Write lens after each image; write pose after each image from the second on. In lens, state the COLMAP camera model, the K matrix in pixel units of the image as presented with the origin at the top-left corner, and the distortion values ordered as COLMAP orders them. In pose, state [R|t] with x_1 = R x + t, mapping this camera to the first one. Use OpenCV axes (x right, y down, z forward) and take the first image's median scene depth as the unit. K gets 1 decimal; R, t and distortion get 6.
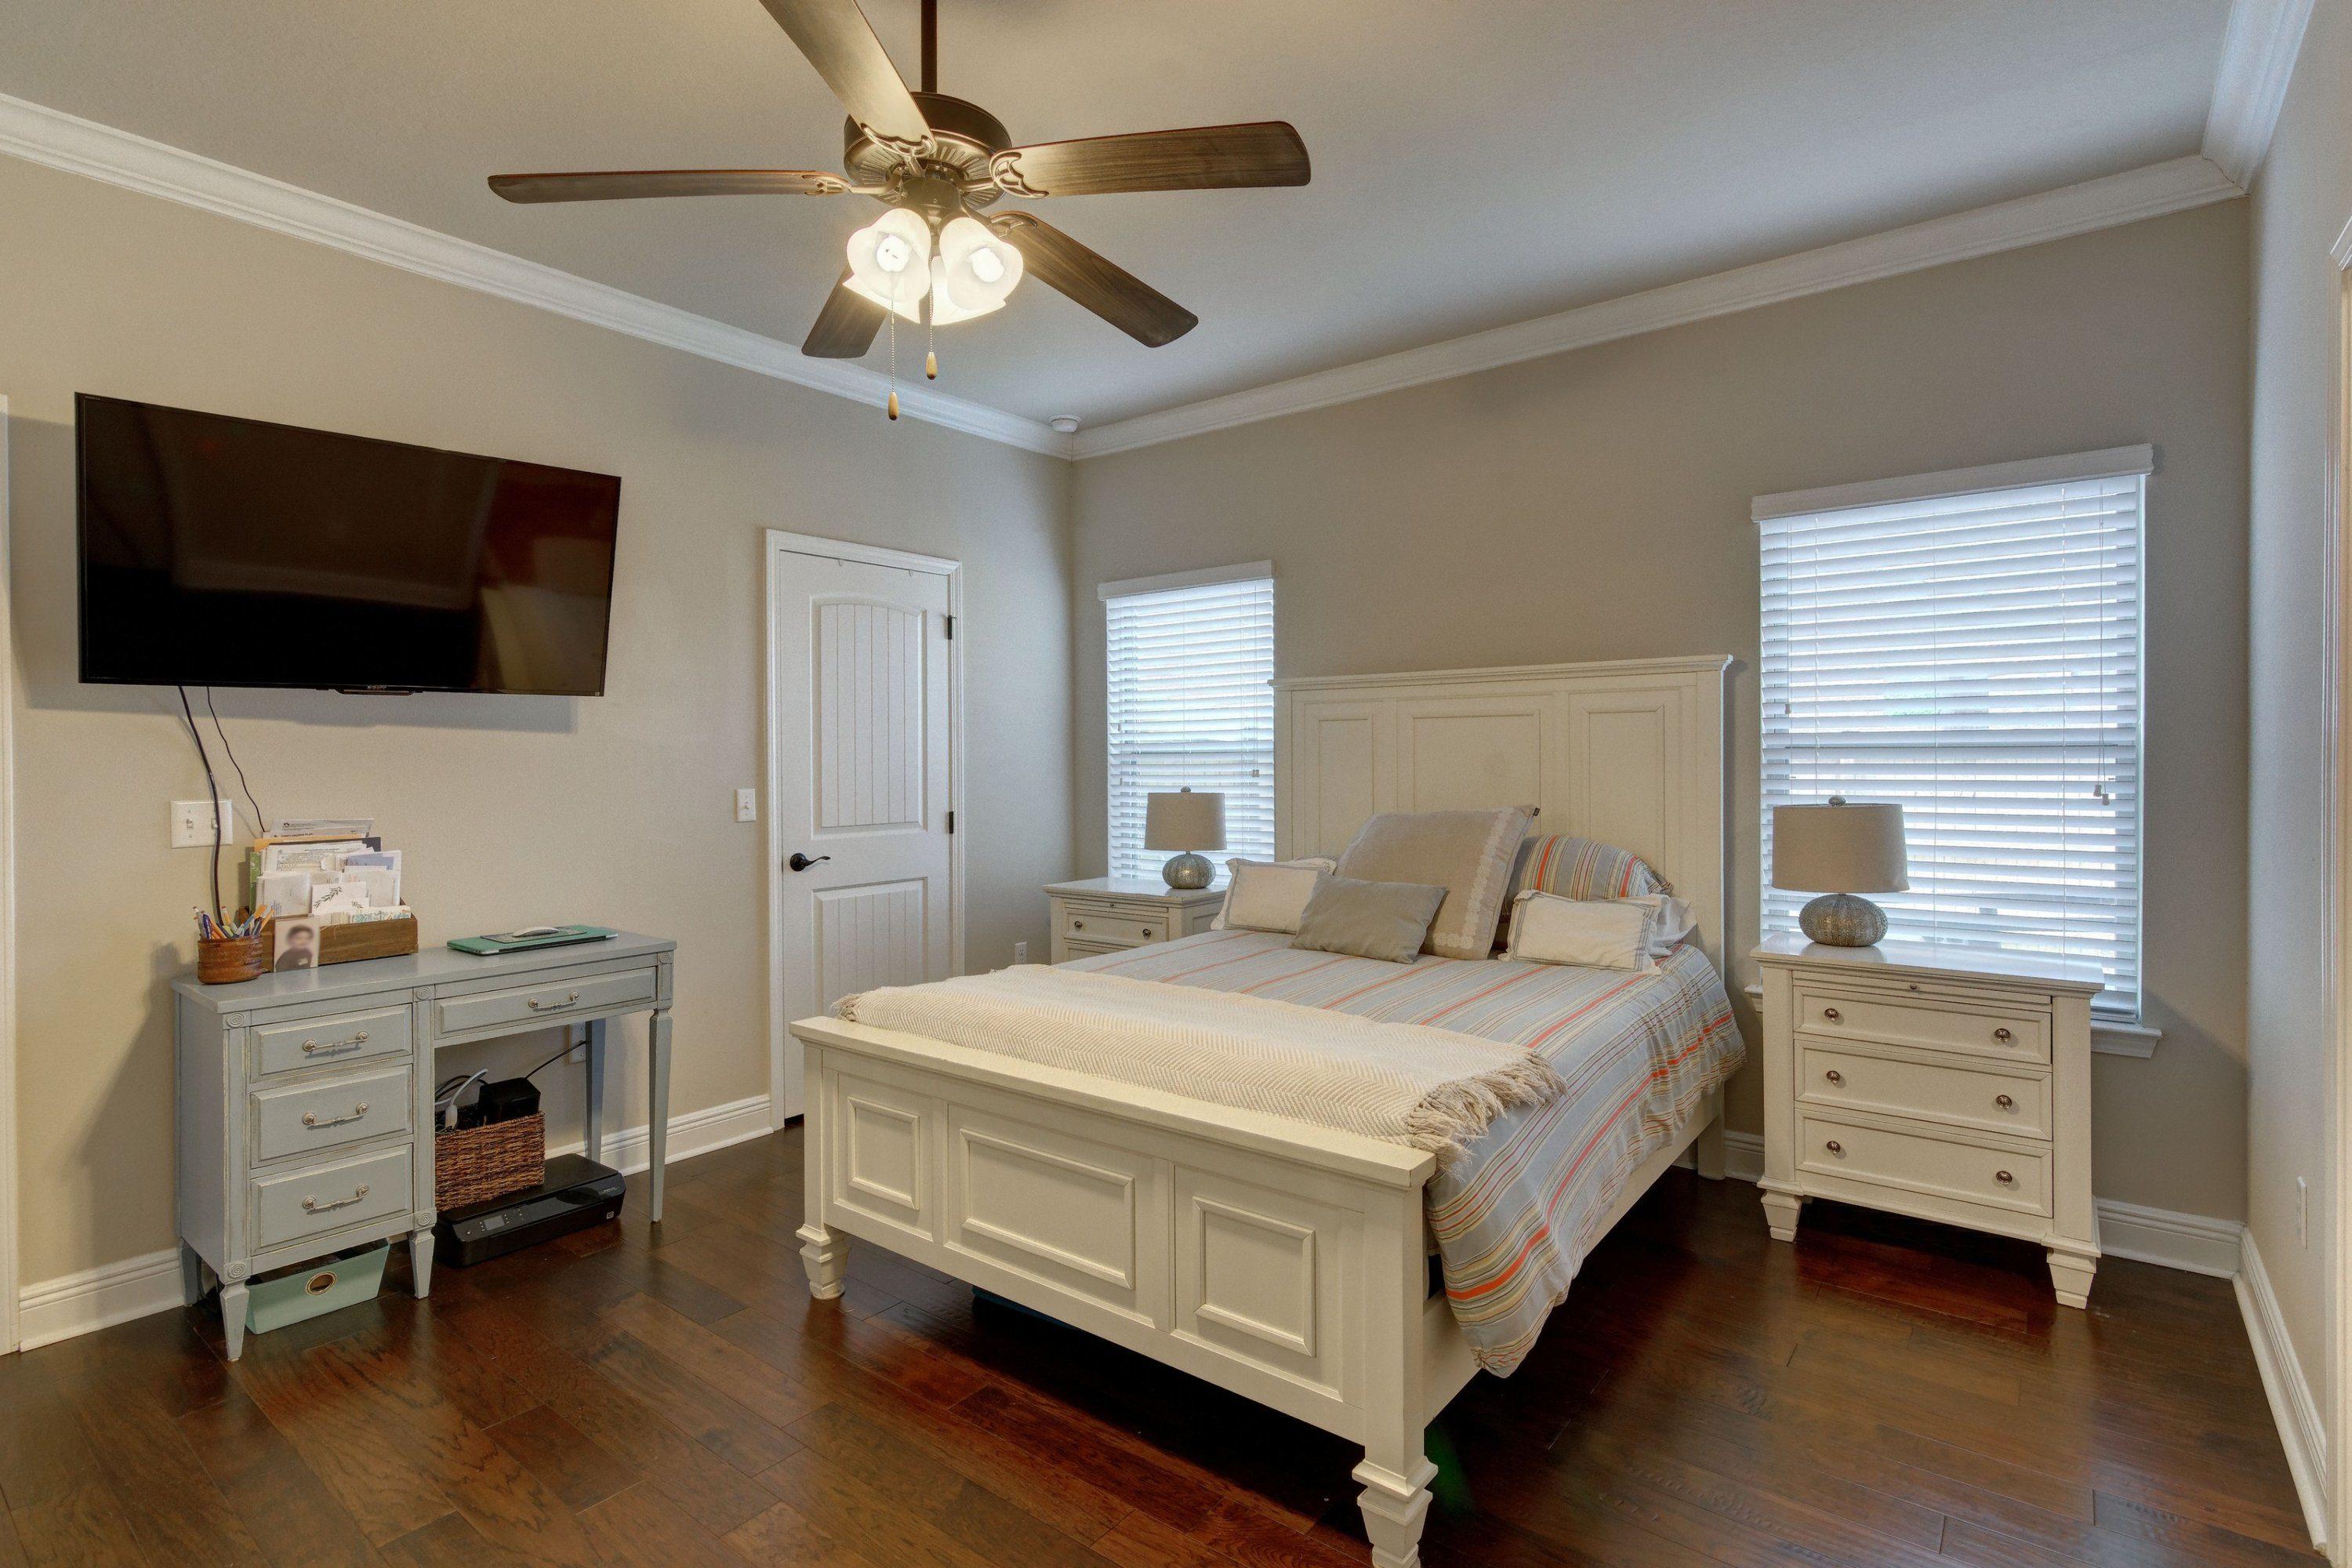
lens RADIAL K [[1115.3, 0, 1186.1], [0, 1115.3, 768.0], [0, 0, 1]] dist [-0.020959, 0.000326]
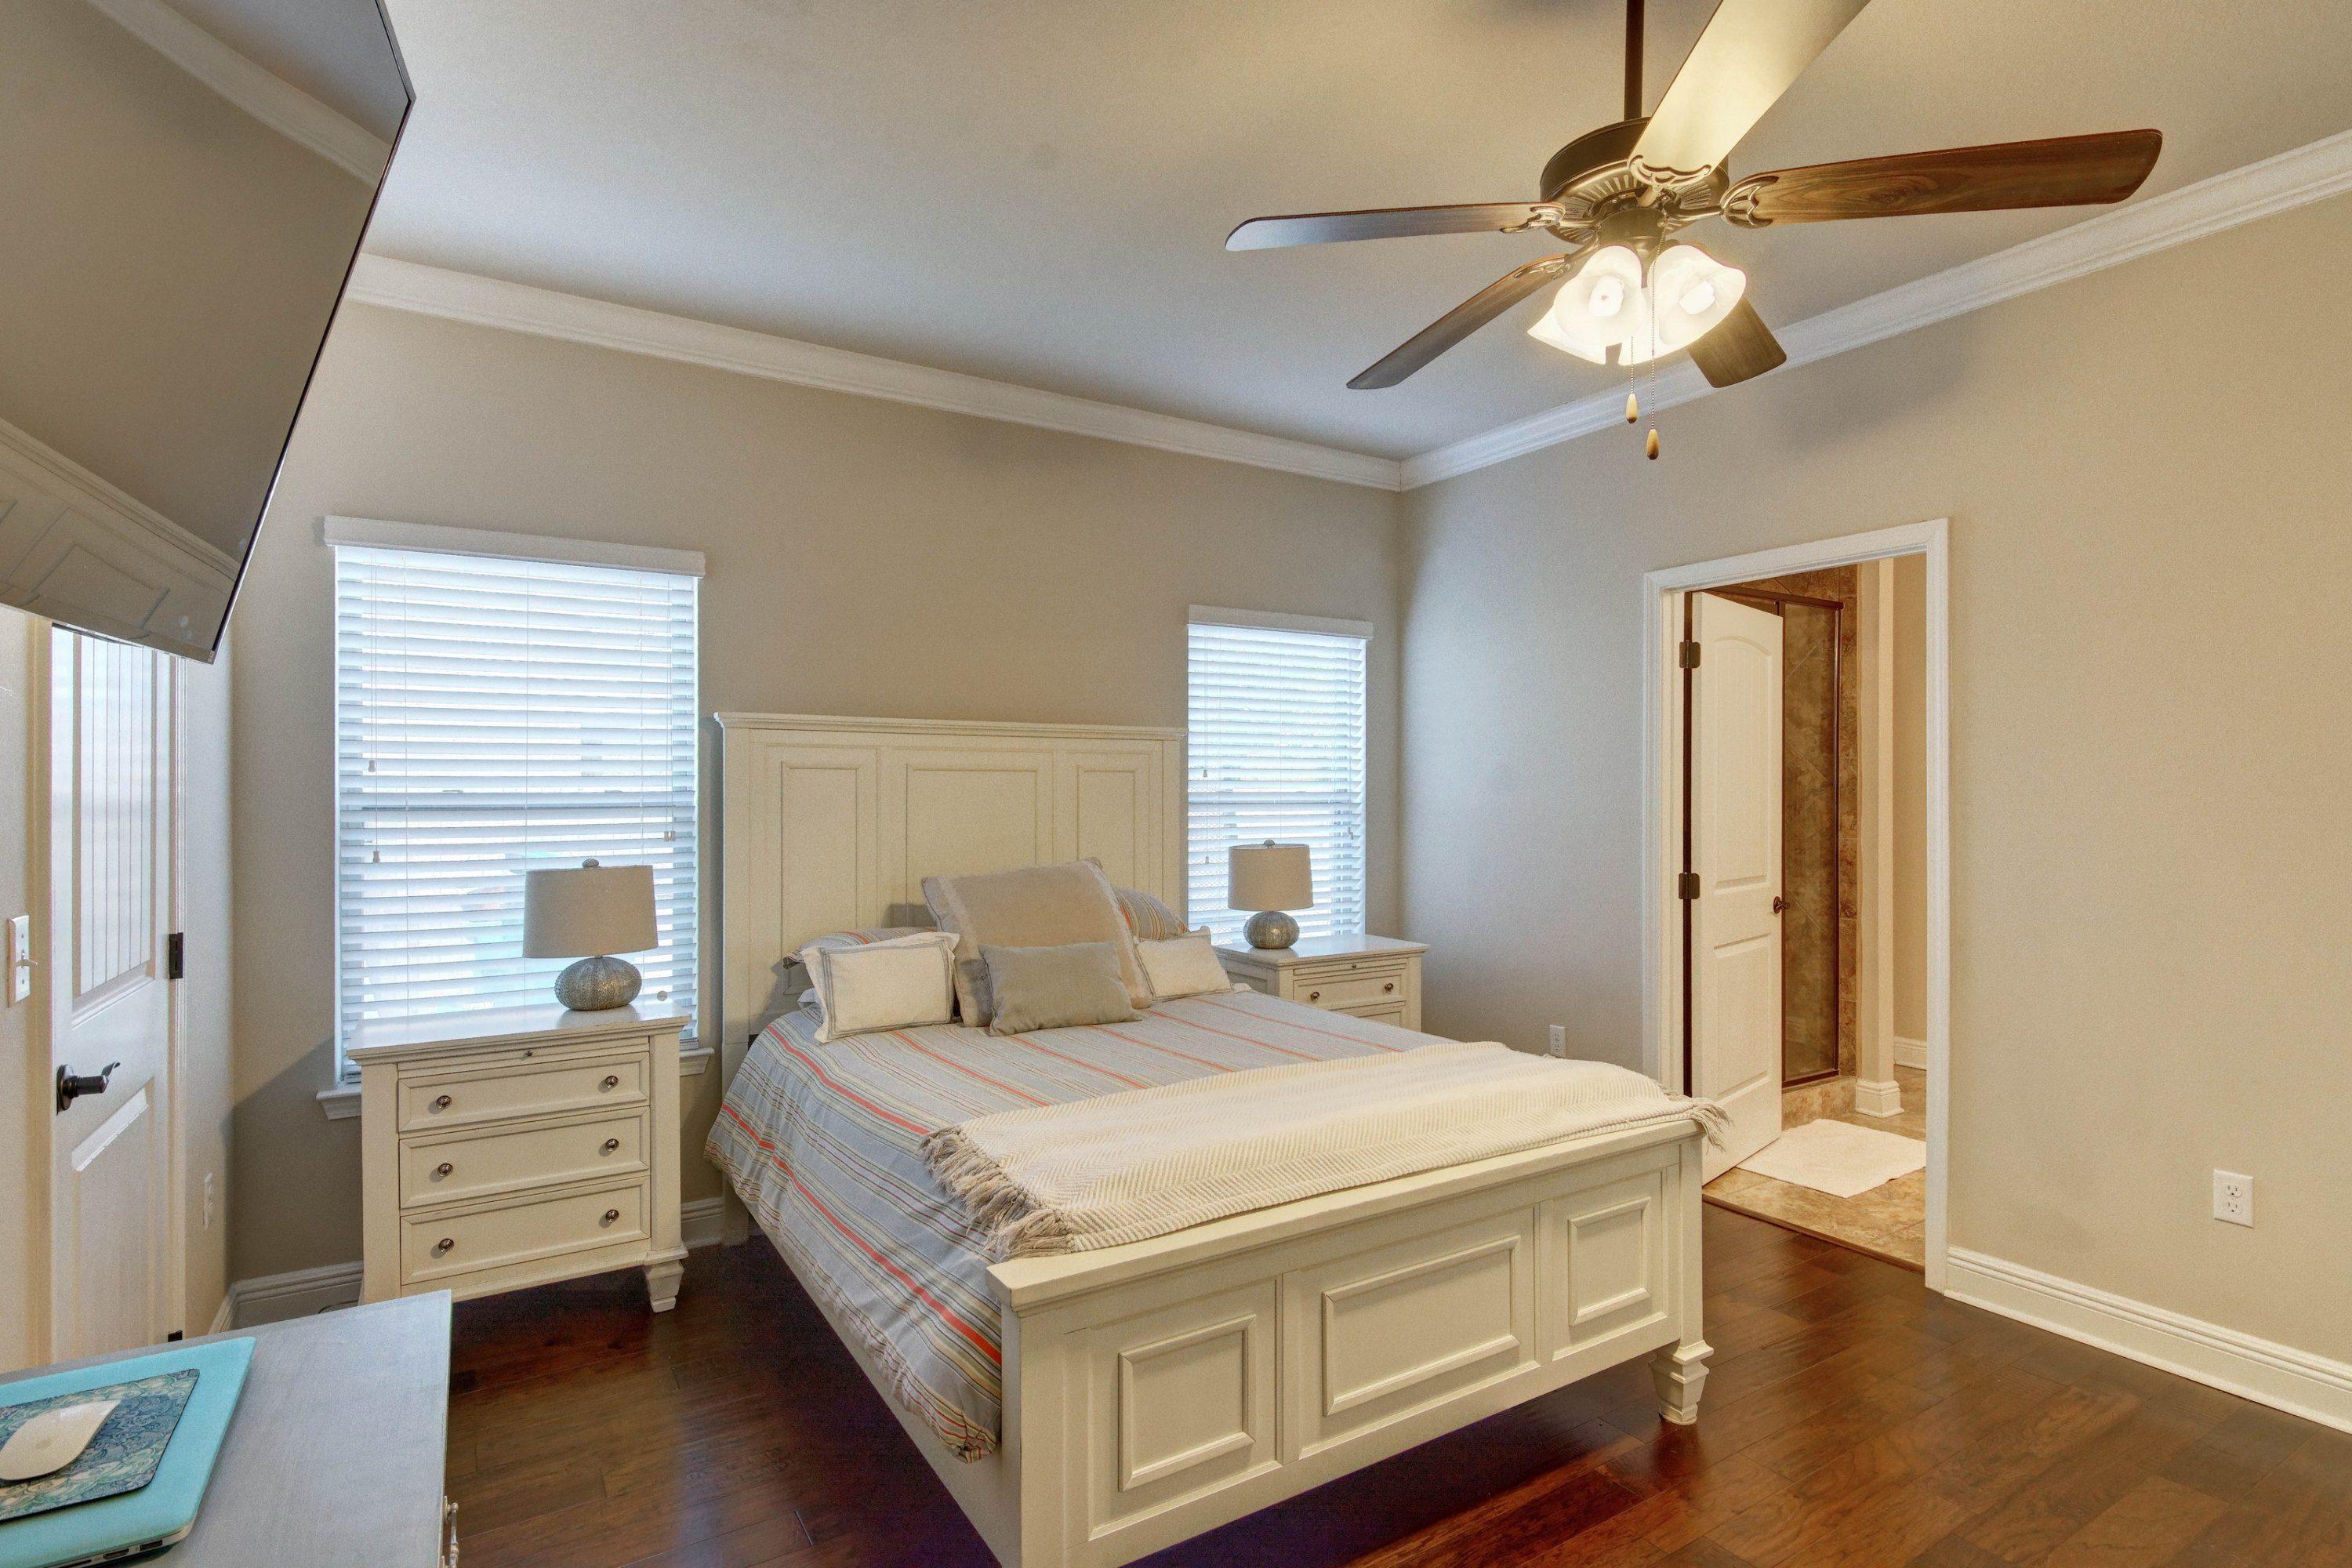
lens RADIAL K [[1145.0, 0, 1178.3], [0, 1145.0, 779.8], [0, 0, 1]] dist [0.002556, 0.000055]
pose [[0.332033, 0.025929, 0.942911, -0.564922], [0.017521, 0.999280, -0.033649, -0.001530], [-0.943105, 0.027693, 0.331339, 0.462218]]
